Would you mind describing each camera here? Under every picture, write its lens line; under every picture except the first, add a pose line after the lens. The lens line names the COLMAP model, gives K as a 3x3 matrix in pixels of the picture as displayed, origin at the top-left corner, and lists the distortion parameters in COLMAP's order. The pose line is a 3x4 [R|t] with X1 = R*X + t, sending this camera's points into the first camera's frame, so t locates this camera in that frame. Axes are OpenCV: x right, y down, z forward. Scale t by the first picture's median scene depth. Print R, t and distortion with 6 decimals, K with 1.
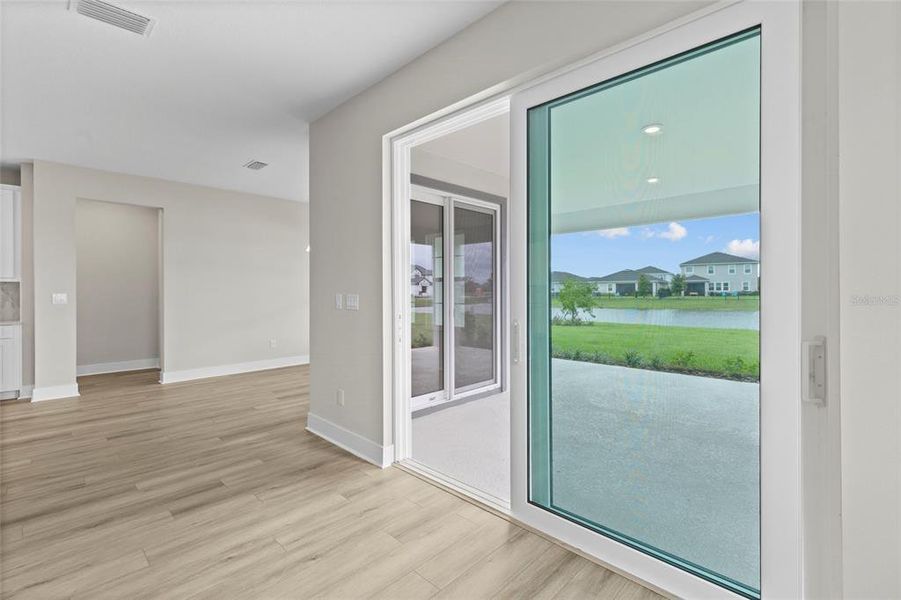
lens RADIAL K [[408.6, 0, 456.6], [0, 408.6, 290.0], [0, 0, 1]] dist [-0.000043, -0.000062]
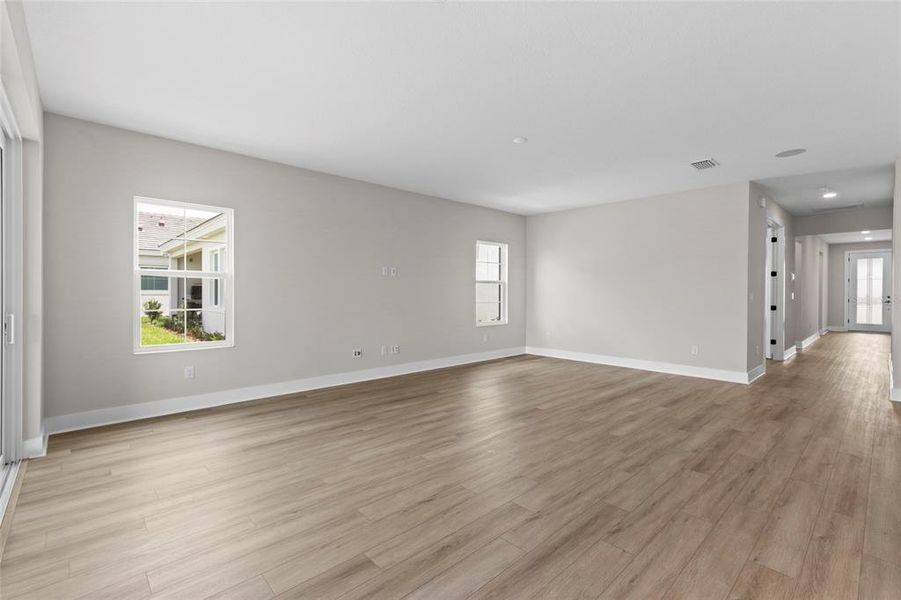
lens RADIAL K [[408.6, 0, 456.6], [0, 408.6, 290.0], [0, 0, 1]] dist [-0.000043, -0.000062]
pose [[-0.998923, -0.001712, 0.046370, -0.926991], [-0.001774, 0.999998, -0.001290, -0.001068], [-0.046368, -0.001371, -0.998924, 1.861963]]
